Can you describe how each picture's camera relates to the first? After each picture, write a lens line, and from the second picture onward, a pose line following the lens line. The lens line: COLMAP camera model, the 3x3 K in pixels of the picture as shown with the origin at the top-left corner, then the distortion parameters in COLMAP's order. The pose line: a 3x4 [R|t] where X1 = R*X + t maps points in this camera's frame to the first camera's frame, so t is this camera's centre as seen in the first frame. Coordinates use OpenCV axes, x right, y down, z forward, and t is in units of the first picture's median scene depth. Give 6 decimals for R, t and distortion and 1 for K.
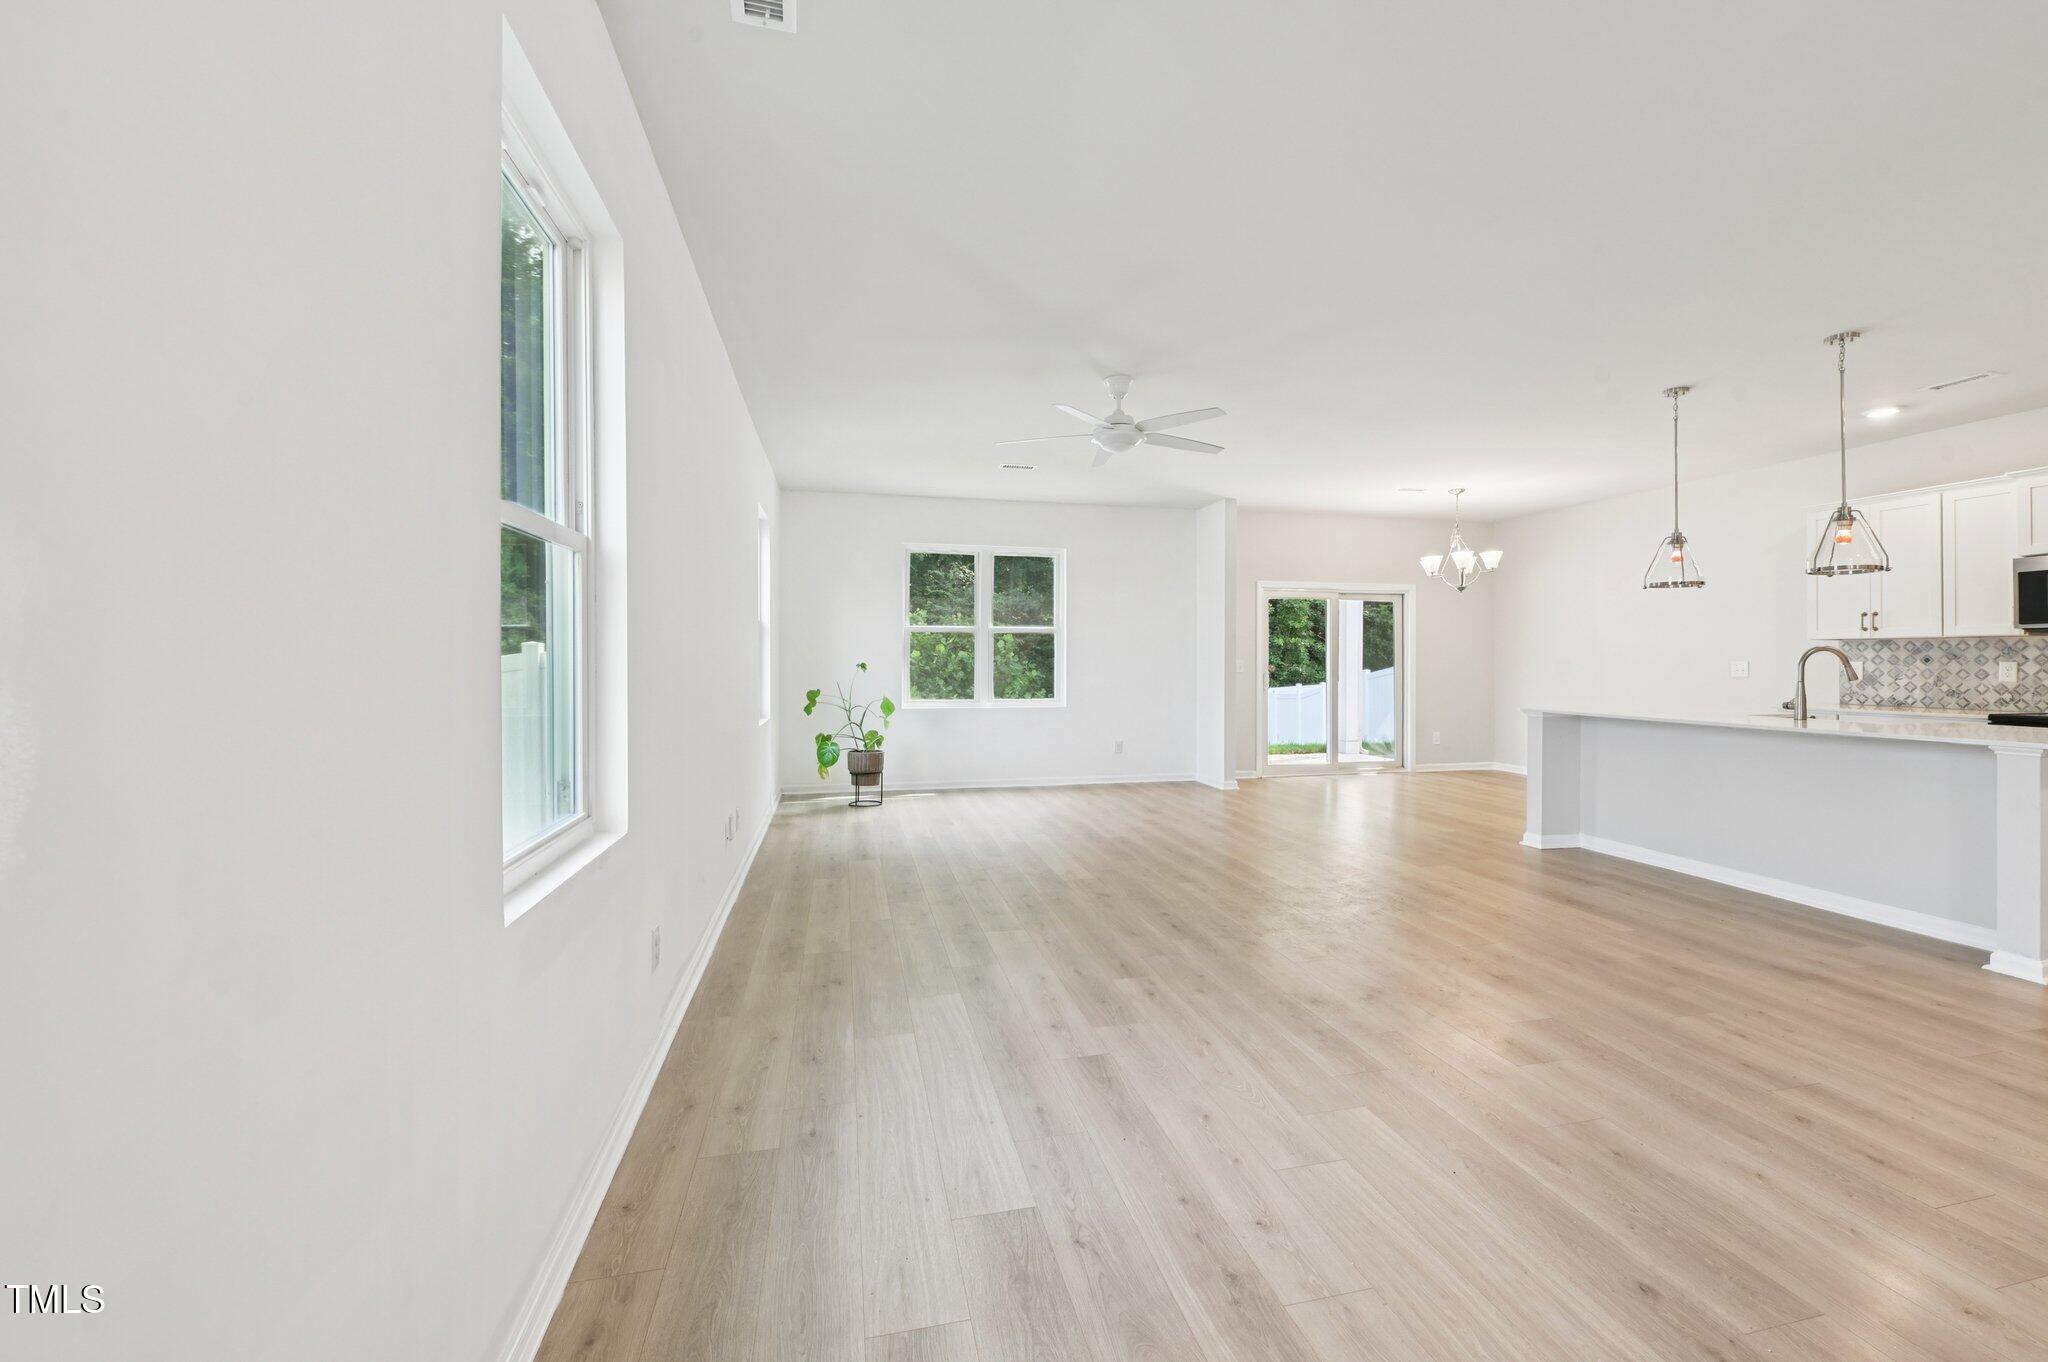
lens RADIAL K [[817.9, 0, 1033.9], [0, 817.9, 659.9], [0, 0, 1]] dist [0.000962, -0.006097]
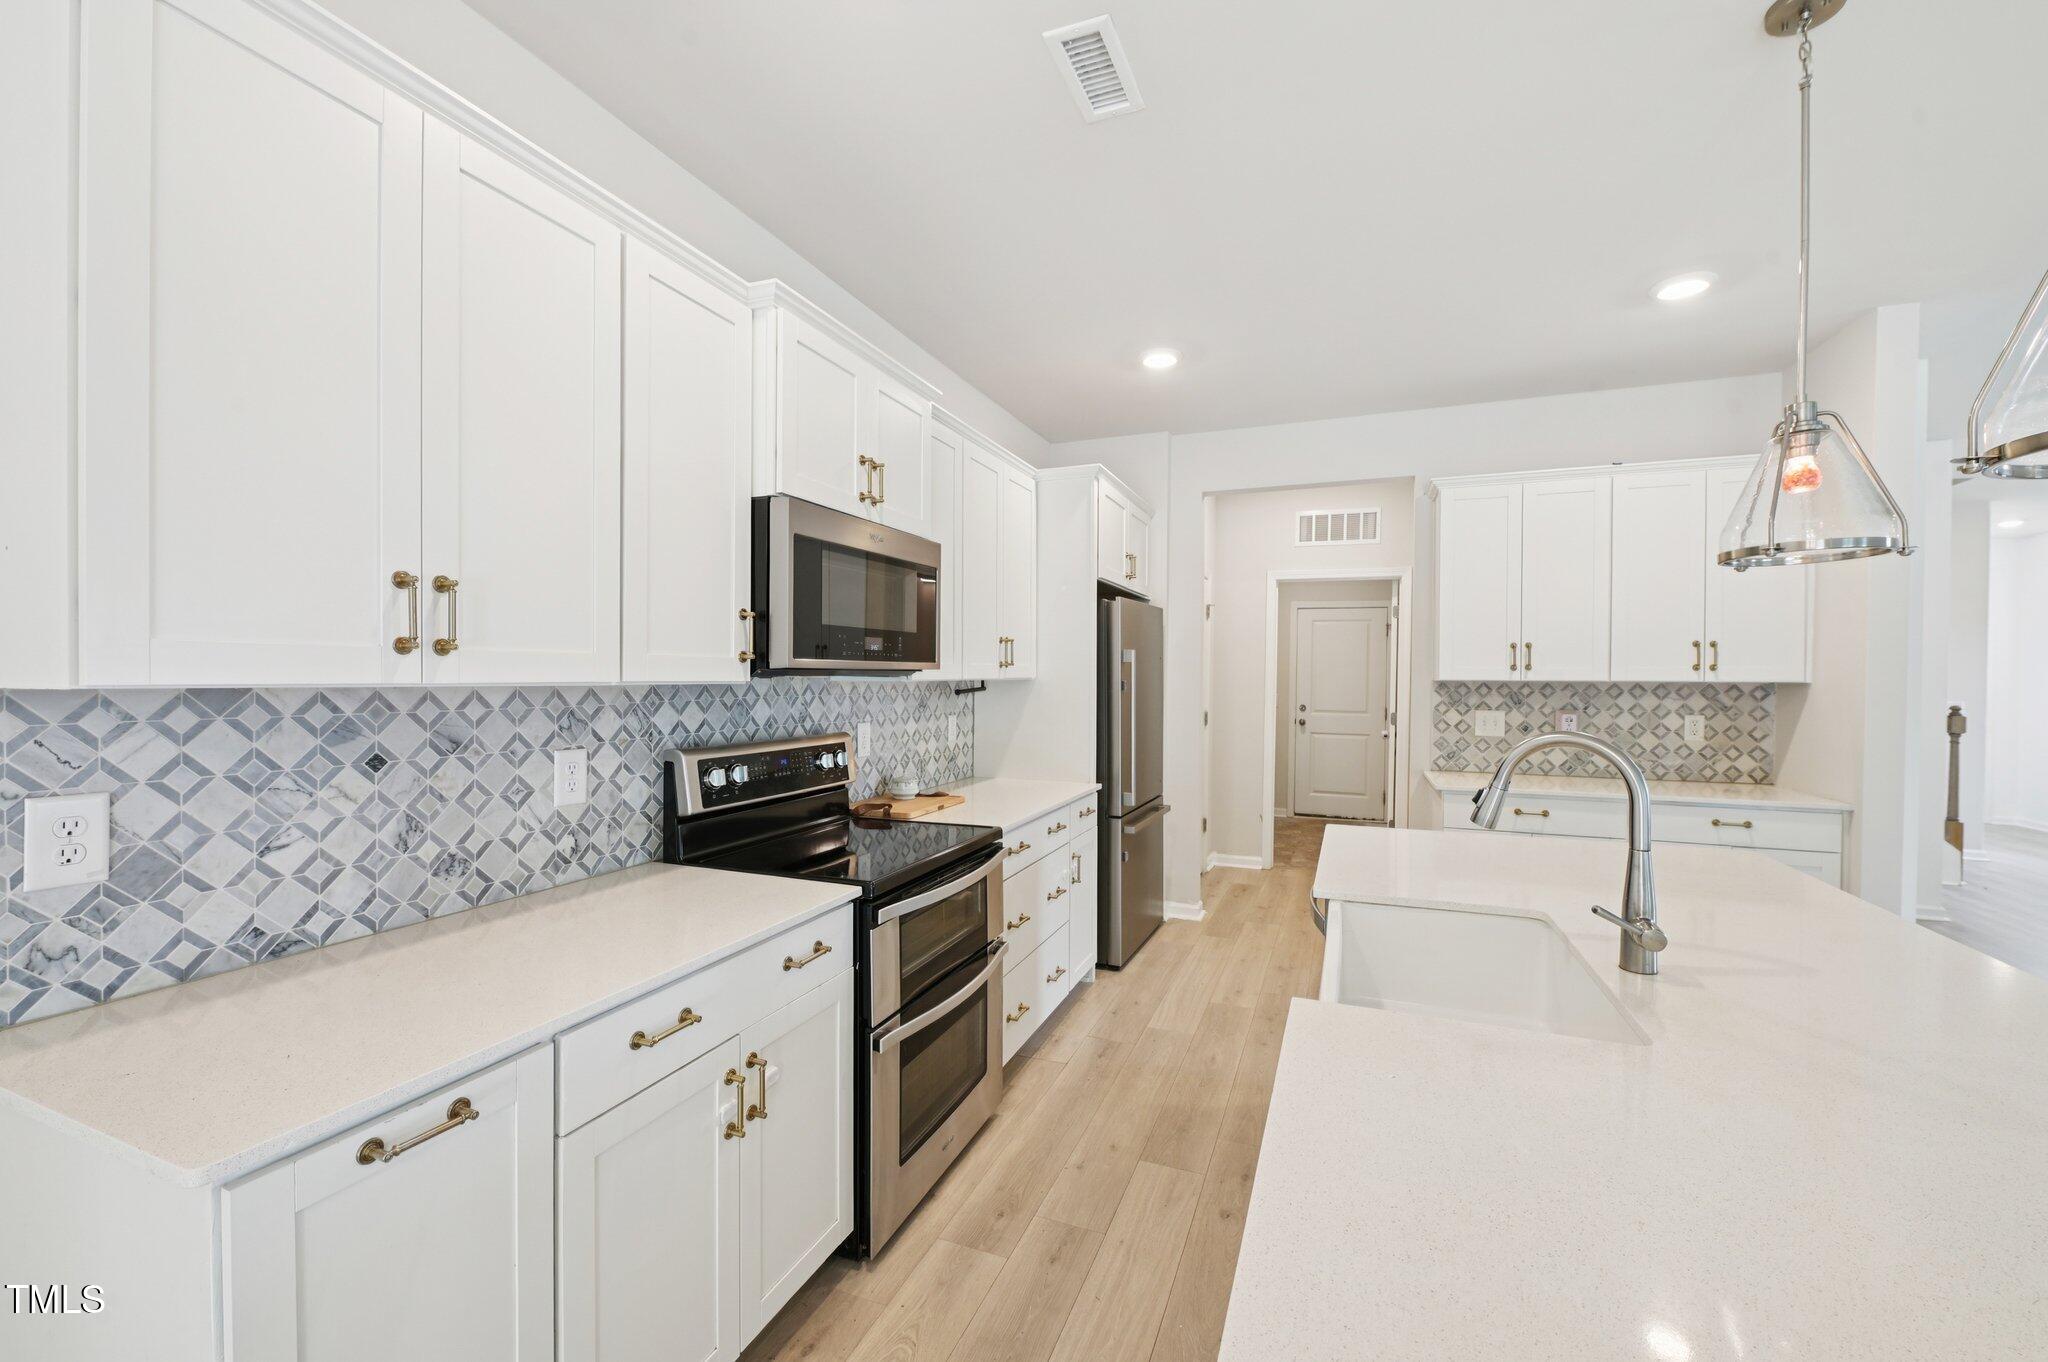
lens RADIAL K [[815.9, 0, 1032.1], [0, 815.9, 677.0], [0, 0, 1]] dist [-0.011046, -0.000398]
pose [[-0.819977, -0.004044, 0.572383, 0.760862], [-0.005149, 0.999987, -0.000311, -0.030366], [-0.572374, -0.003202, -0.819987, 1.104305]]
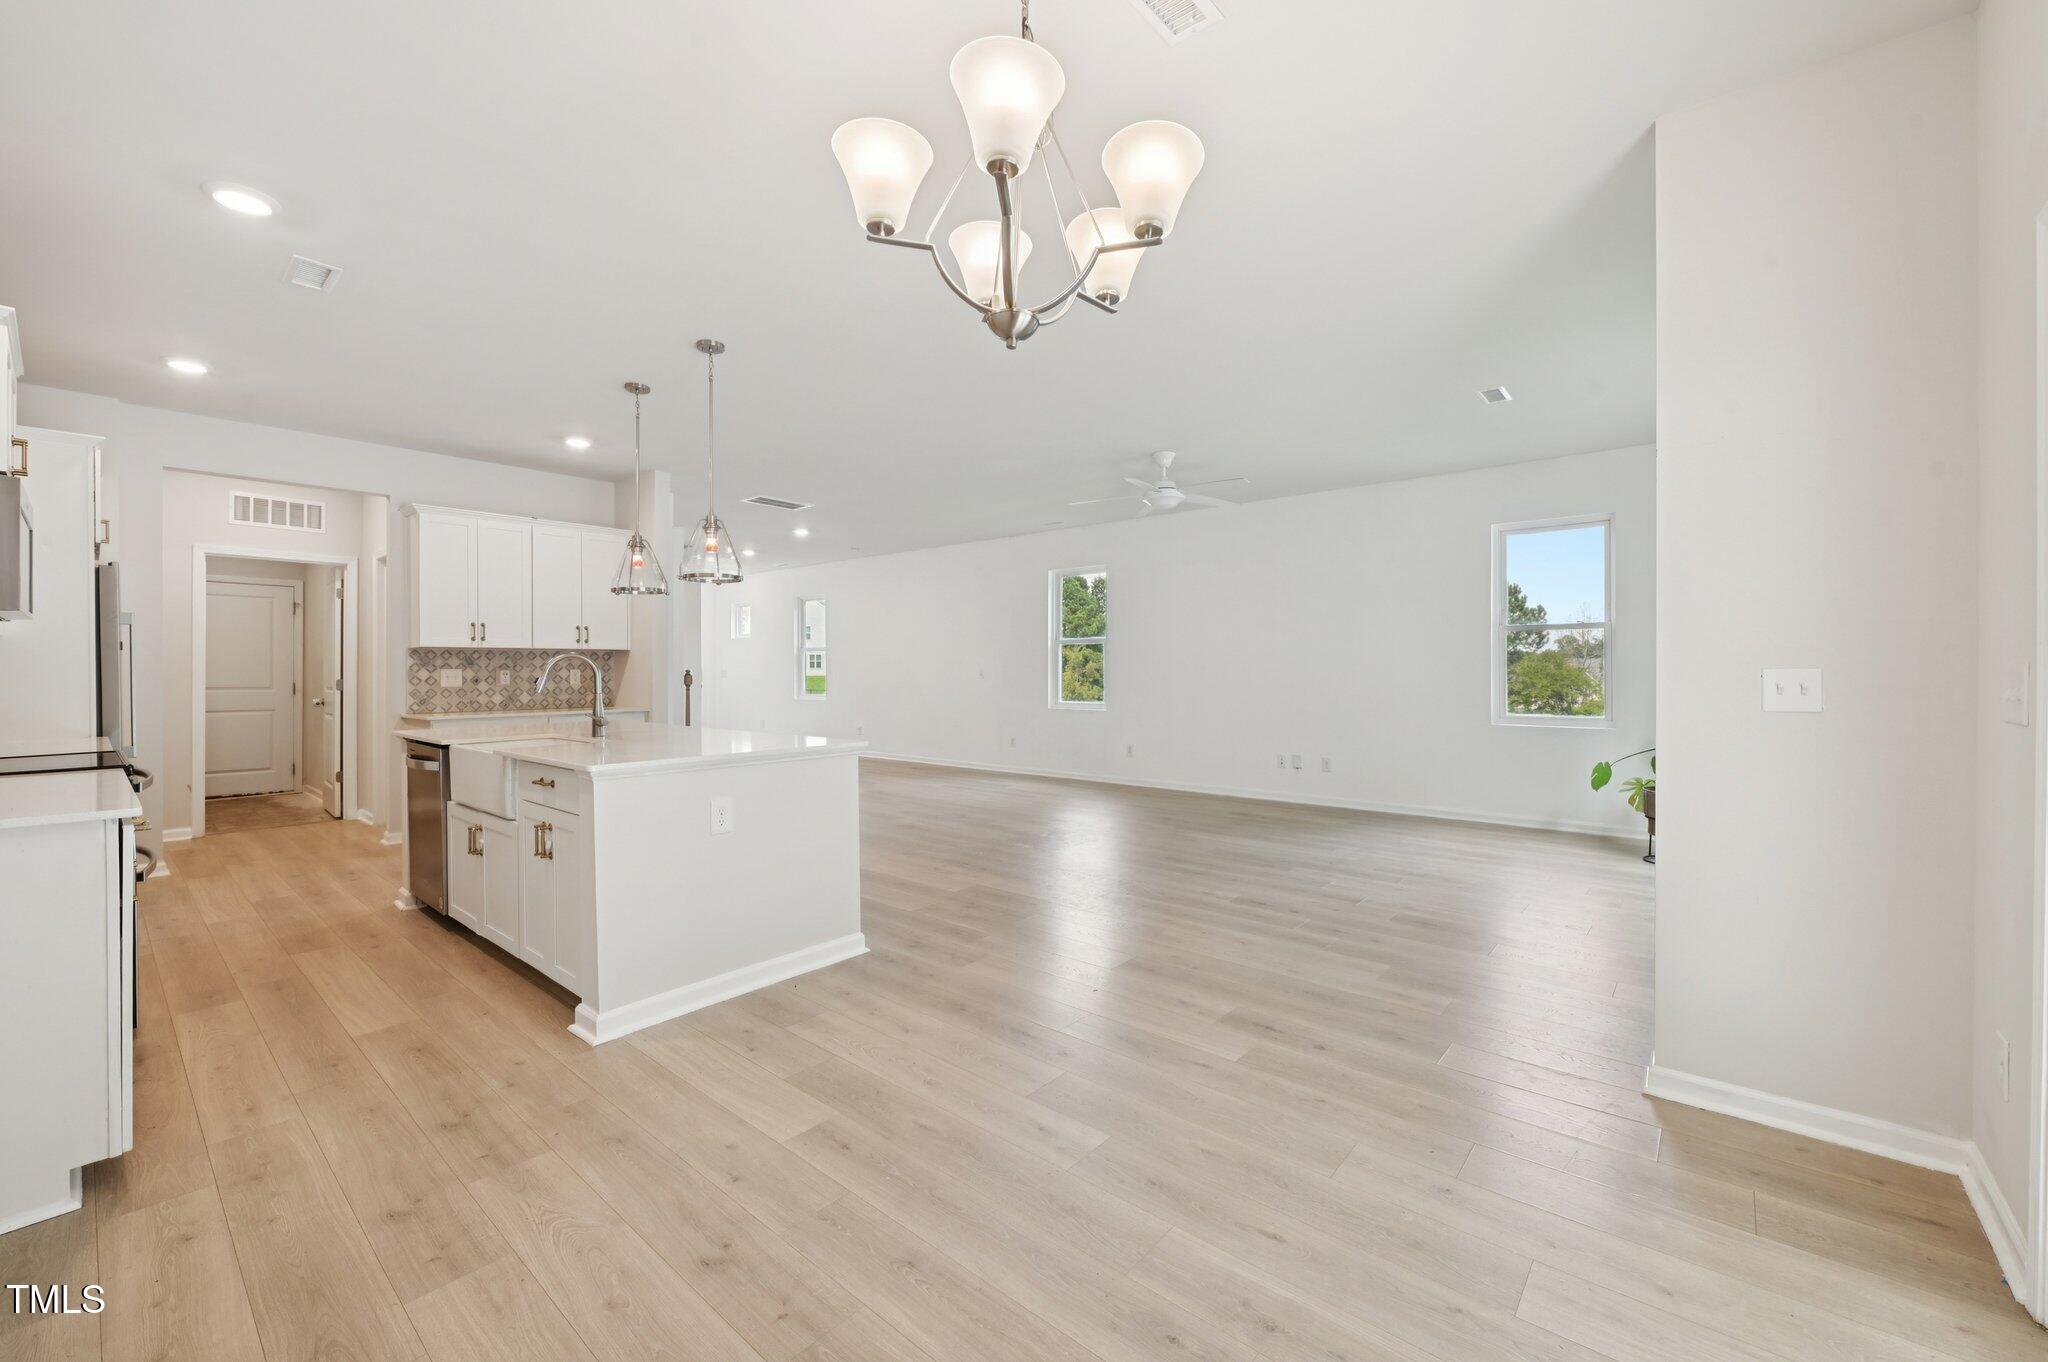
lens RADIAL K [[815.9, 0, 1032.1], [0, 815.9, 677.0], [0, 0, 1]] dist [-0.011046, -0.000398]
pose [[-0.802762, 0.009688, -0.596221, 0.867217], [0.005003, 0.999942, 0.009511, 0.002357], [0.596278, 0.004653, -0.802764, 1.581464]]
